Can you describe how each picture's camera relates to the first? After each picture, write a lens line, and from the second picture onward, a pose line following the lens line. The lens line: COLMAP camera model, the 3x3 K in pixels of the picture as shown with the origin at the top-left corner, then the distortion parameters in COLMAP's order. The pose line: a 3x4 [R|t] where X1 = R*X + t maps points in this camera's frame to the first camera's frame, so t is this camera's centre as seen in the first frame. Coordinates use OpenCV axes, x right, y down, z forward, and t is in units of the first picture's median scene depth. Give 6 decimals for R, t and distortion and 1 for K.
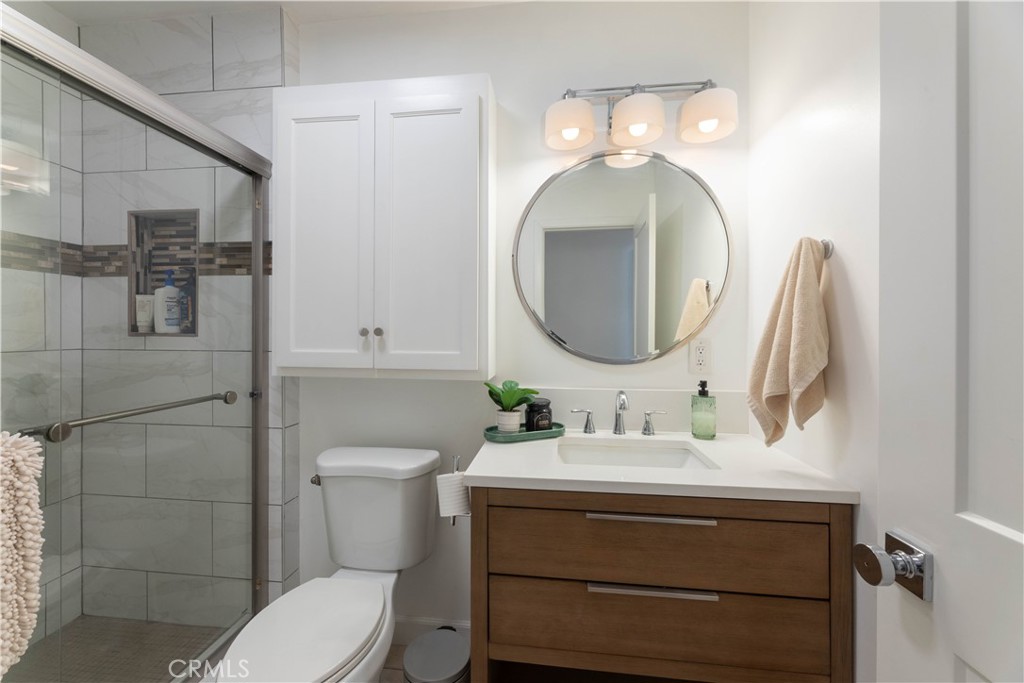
lens RADIAL K [[411.2, 0, 493.3], [0, 411.2, 337.2], [0, 0, 1]] dist [0.002628, 0.000009]
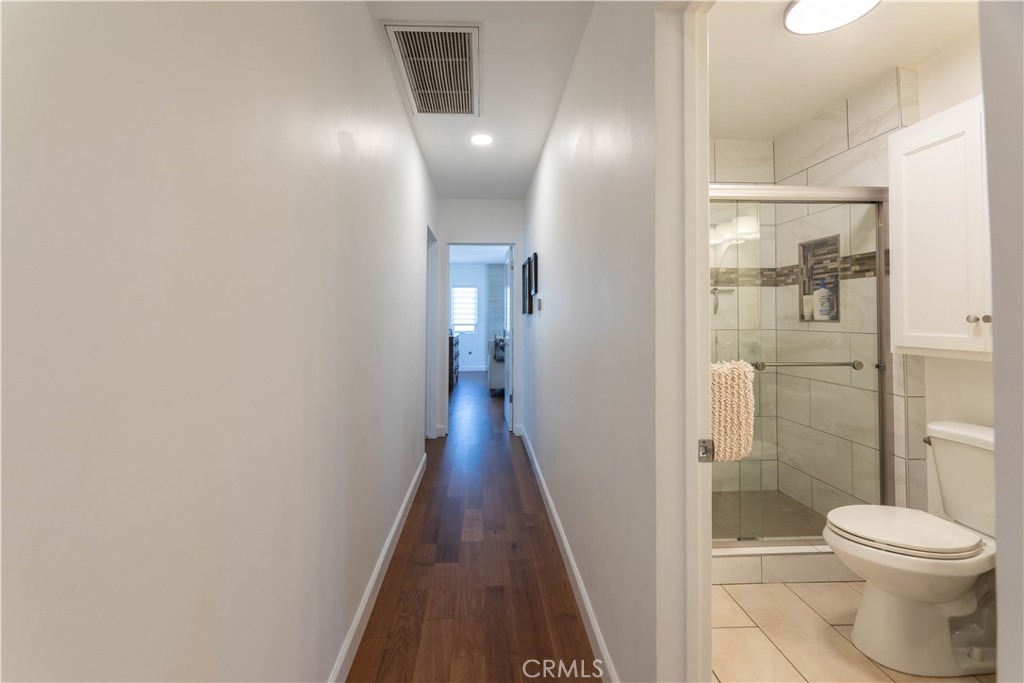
lens RADIAL K [[411.2, 0, 527.5], [0, 411.2, 311.2], [0, 0, 1]] dist [0.002628, 0.000009]
pose [[0.215213, -0.021295, -0.976335, 0.460138], [-0.007279, 0.999699, -0.023409, 0.001074], [0.976540, 0.012145, 0.214993, -0.381035]]
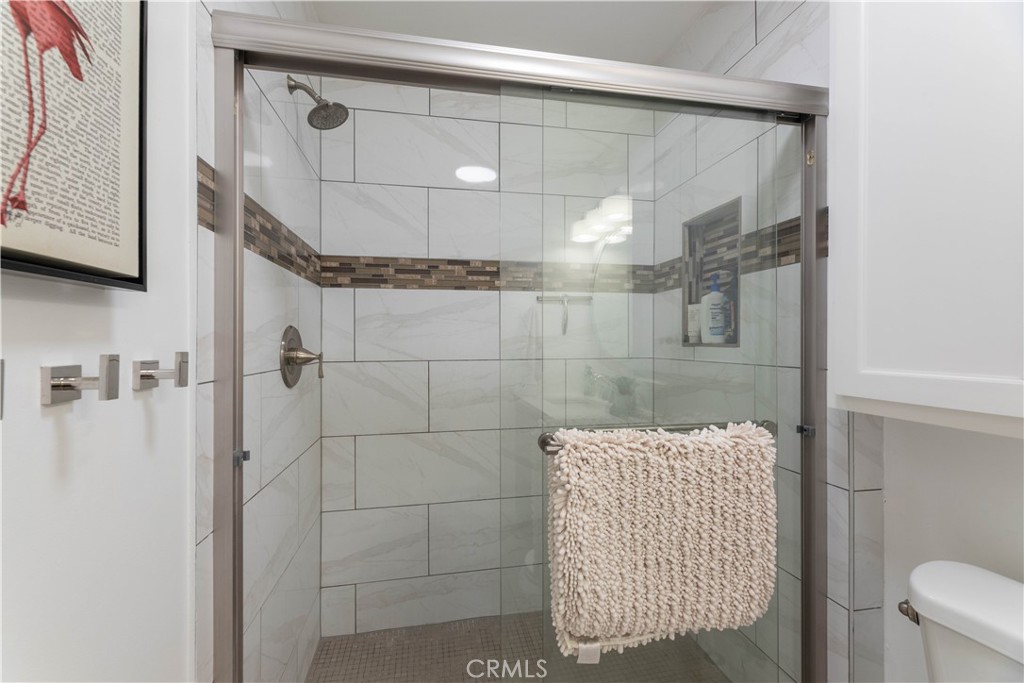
lens RADIAL K [[411.2, 0, 503.9], [0, 411.2, 342.4], [0, 0, 1]] dist [0.002628, 0.000009]
pose [[0.322309, -0.002626, -0.946631, -0.074002], [-0.007669, 0.999956, -0.005385, -0.003682], [0.946603, 0.008995, 0.322275, 0.274599]]
